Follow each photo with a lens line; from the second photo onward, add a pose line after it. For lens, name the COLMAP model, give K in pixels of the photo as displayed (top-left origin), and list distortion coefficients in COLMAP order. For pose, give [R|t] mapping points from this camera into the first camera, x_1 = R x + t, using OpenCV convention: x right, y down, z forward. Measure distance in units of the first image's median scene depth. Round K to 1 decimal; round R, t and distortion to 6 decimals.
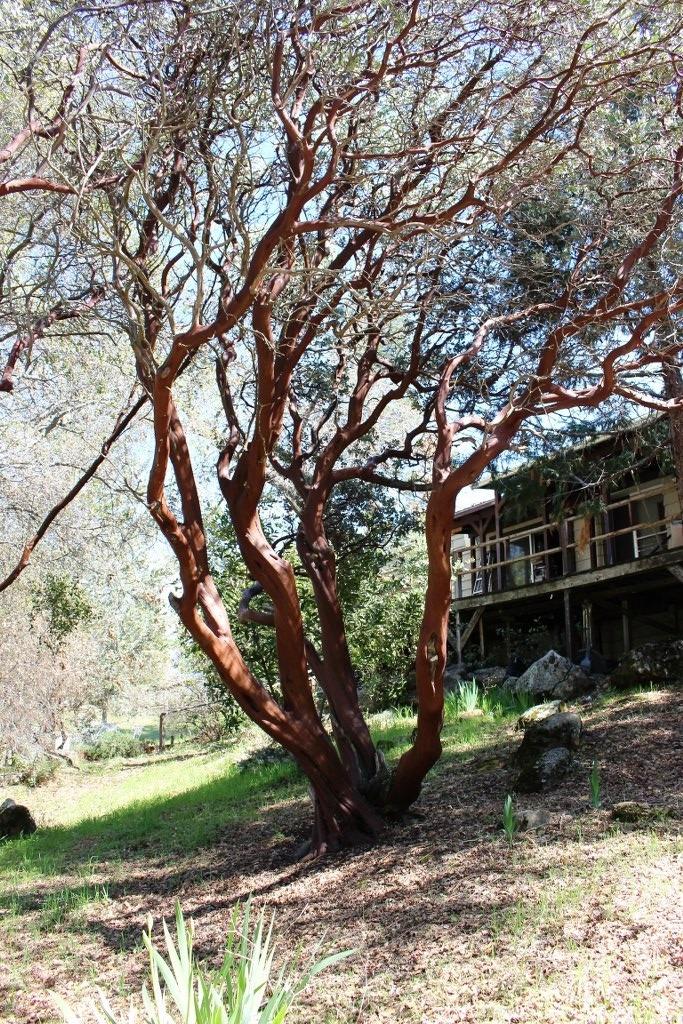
lens RADIAL K [[847.7, 0, 341.5], [0, 847.7, 512.0], [0, 0, 1]] dist [-0.154798, 0.127237]
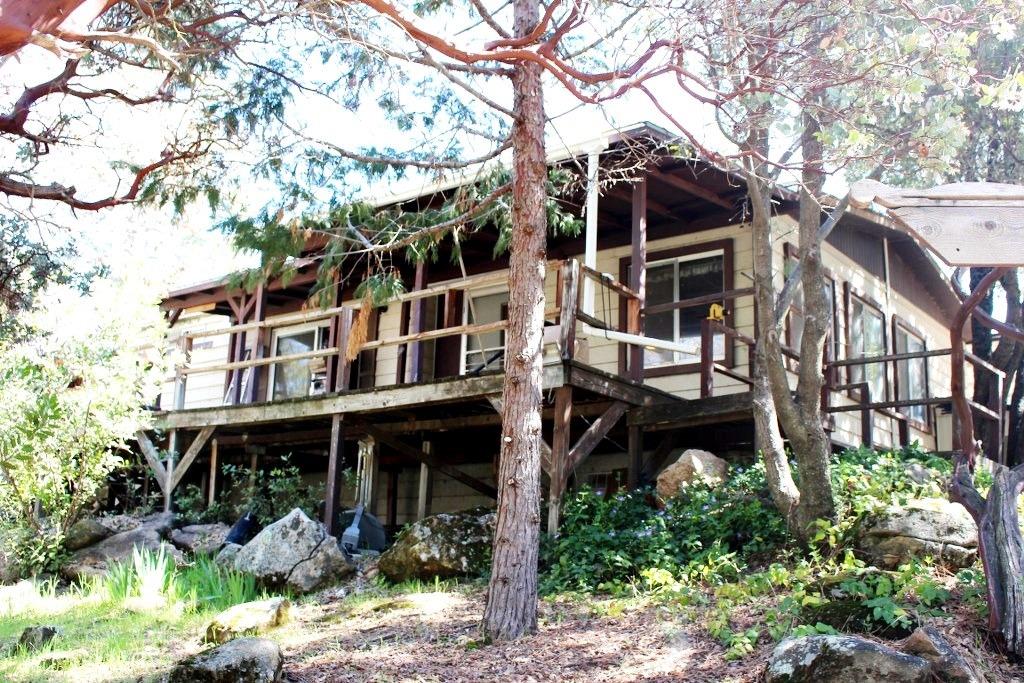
lens RADIAL K [[1108.1, 0, 512.0], [0, 1108.1, 341.5], [0, 0, 1]] dist [-0.111202, 0.001823]
pose [[0.930742, 0.121770, 0.344806, 0.103024], [-0.134188, 0.990880, 0.012284, 0.009897], [-0.340166, -0.057702, 0.938593, 0.183274]]
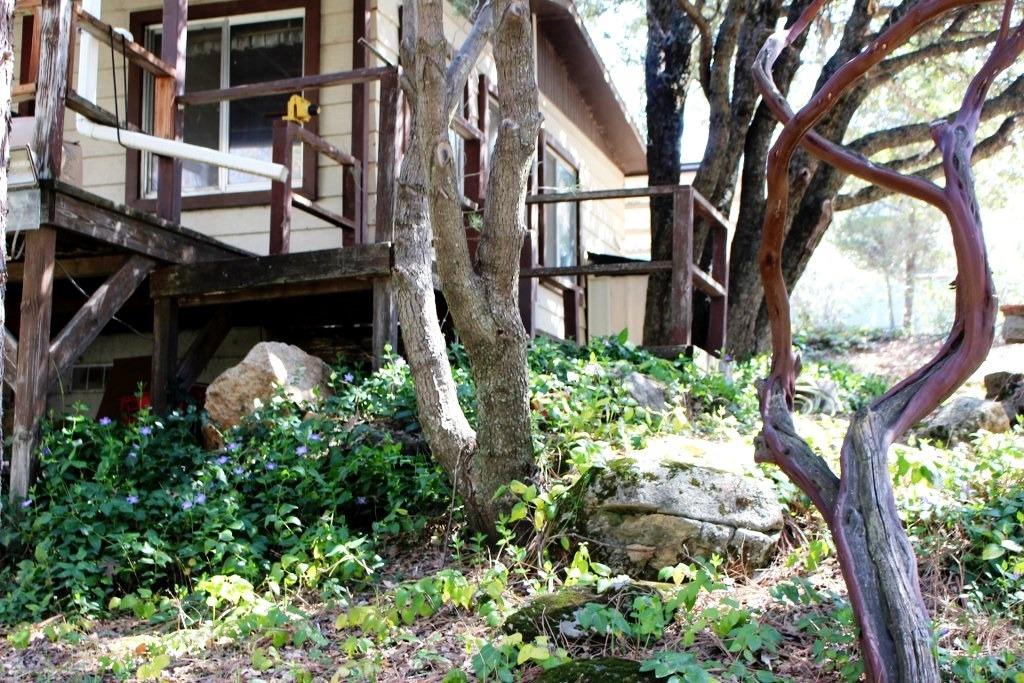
lens RADIAL K [[1497.6, 0, 512.0], [0, 1497.6, 341.5], [0, 0, 1]] dist [-0.053455, 0.019204]
pose [[0.740534, 0.080205, 0.667215, 0.153880], [-0.175792, 0.981400, 0.077137, 0.012082], [-0.648618, -0.174414, 0.740860, 0.321964]]
